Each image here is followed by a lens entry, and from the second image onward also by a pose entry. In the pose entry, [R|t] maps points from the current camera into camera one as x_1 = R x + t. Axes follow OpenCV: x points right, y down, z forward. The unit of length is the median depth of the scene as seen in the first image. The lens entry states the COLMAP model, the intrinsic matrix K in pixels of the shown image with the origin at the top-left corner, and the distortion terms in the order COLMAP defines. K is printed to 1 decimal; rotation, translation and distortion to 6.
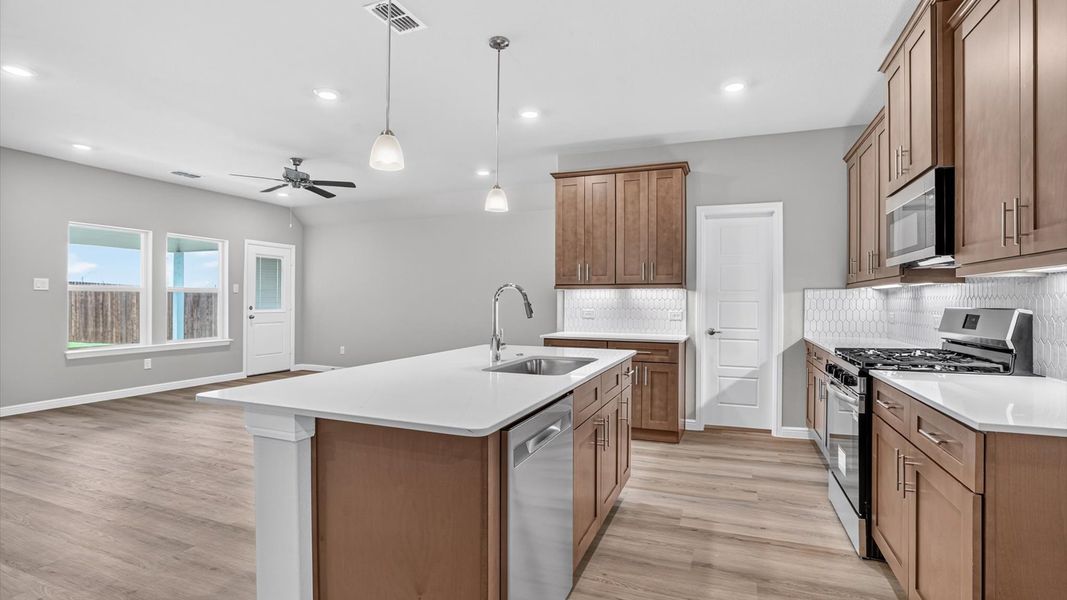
lens RADIAL K [[511.2, 0, 537.2], [0, 511.2, 297.8], [0, 0, 1]] dist [0.003446, 0.000508]
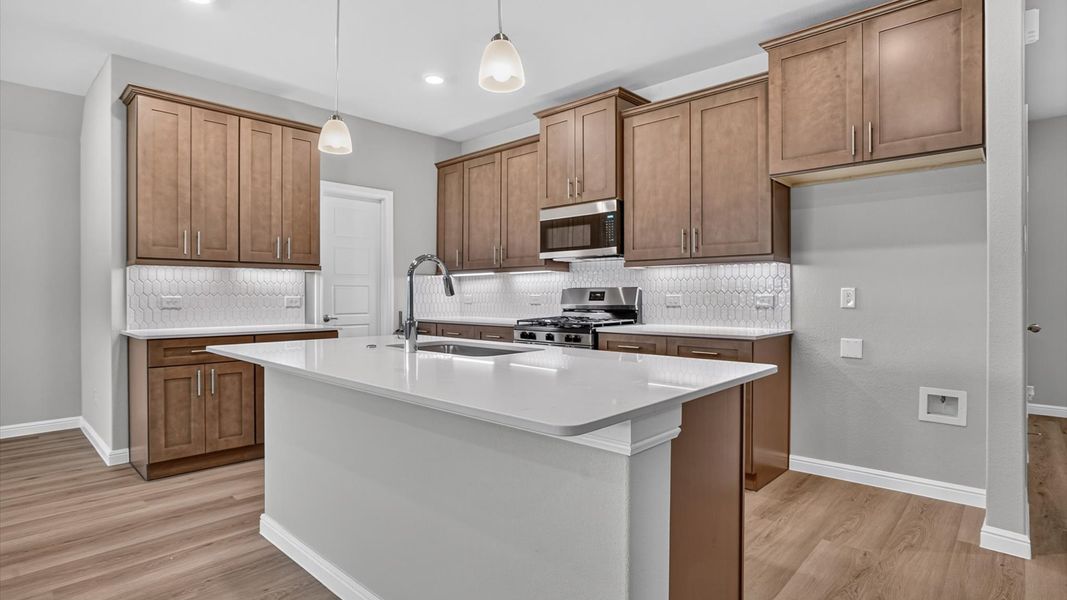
lens RADIAL K [[541.6, 0, 531.6], [0, 541.6, 296.0], [0, 0, 1]] dist [-0.003346, -0.000255]
pose [[0.383210, -0.009618, 0.923611, -0.433835], [-0.000830, 0.999942, 0.010757, 0.015804], [-0.923661, -0.004889, 0.383179, 0.293925]]
